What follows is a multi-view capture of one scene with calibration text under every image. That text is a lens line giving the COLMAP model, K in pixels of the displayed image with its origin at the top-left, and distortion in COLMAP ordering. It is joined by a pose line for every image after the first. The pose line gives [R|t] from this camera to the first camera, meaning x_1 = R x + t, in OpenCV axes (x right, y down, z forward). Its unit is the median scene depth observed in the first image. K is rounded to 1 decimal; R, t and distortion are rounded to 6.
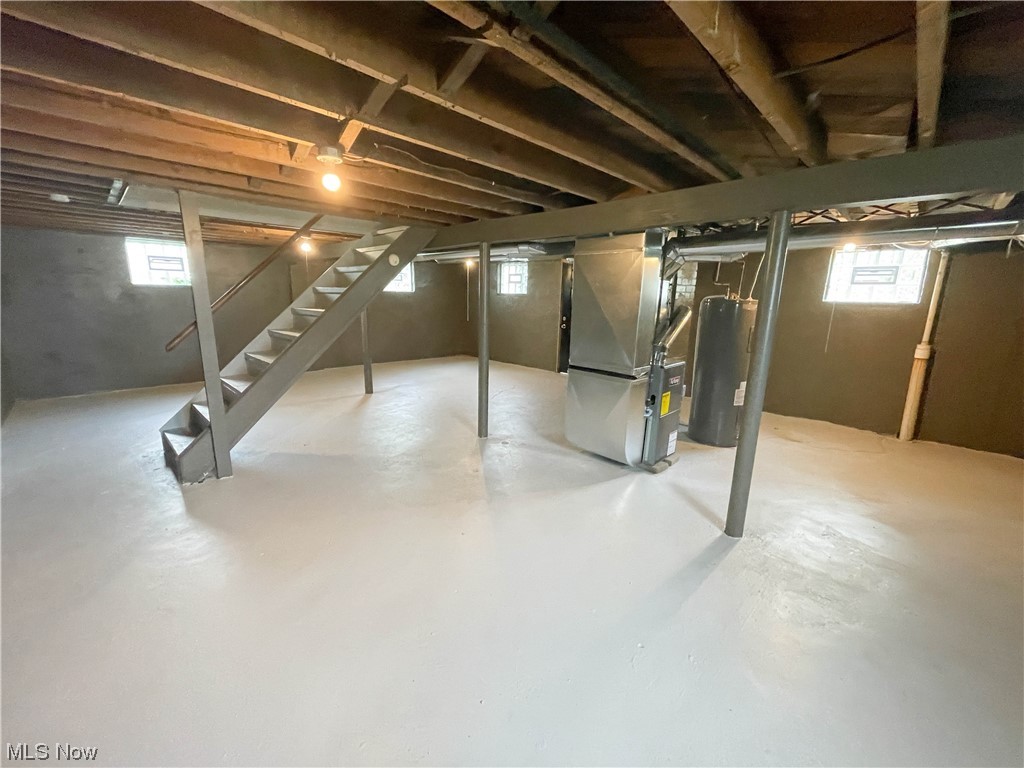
lens RADIAL K [[416.9, 0, 512.0], [0, 416.9, 384.0], [0, 0, 1]] dist [-0.007064, 0.000082]
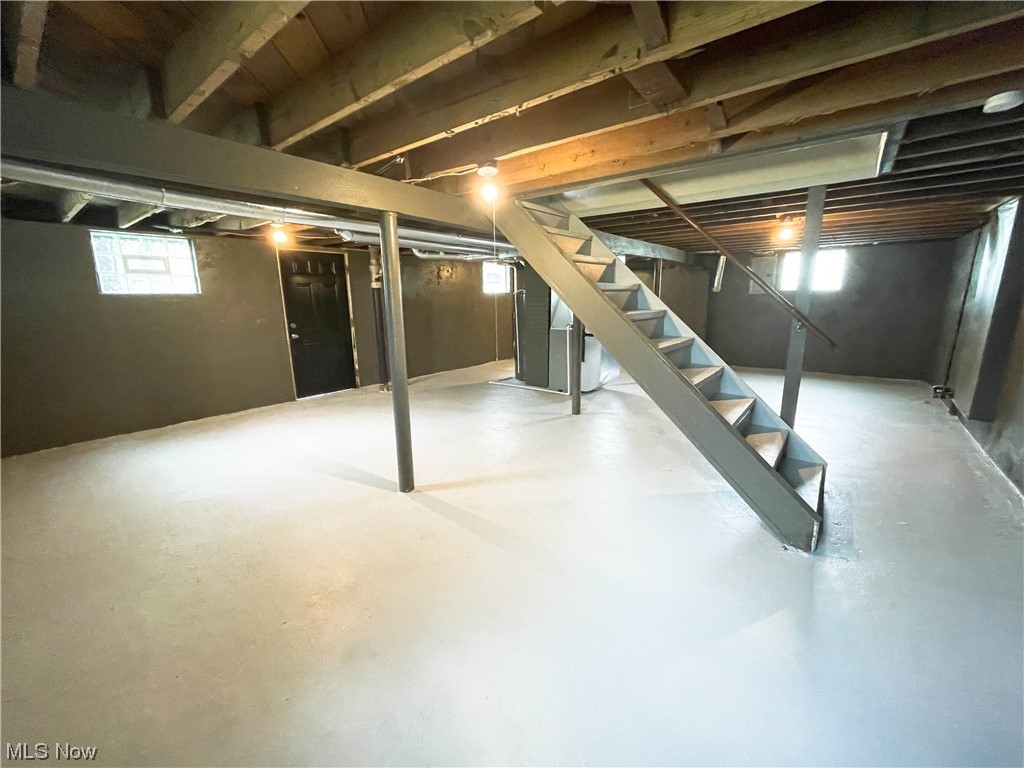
lens RADIAL K [[416.9, 0, 512.0], [0, 416.9, 384.0], [0, 0, 1]] dist [-0.007064, 0.000082]
pose [[-0.097008, -0.235357, 0.967056, -0.644310], [0.211895, 0.944479, 0.251118, -0.161823], [-0.972466, 0.229275, -0.041751, 0.678864]]
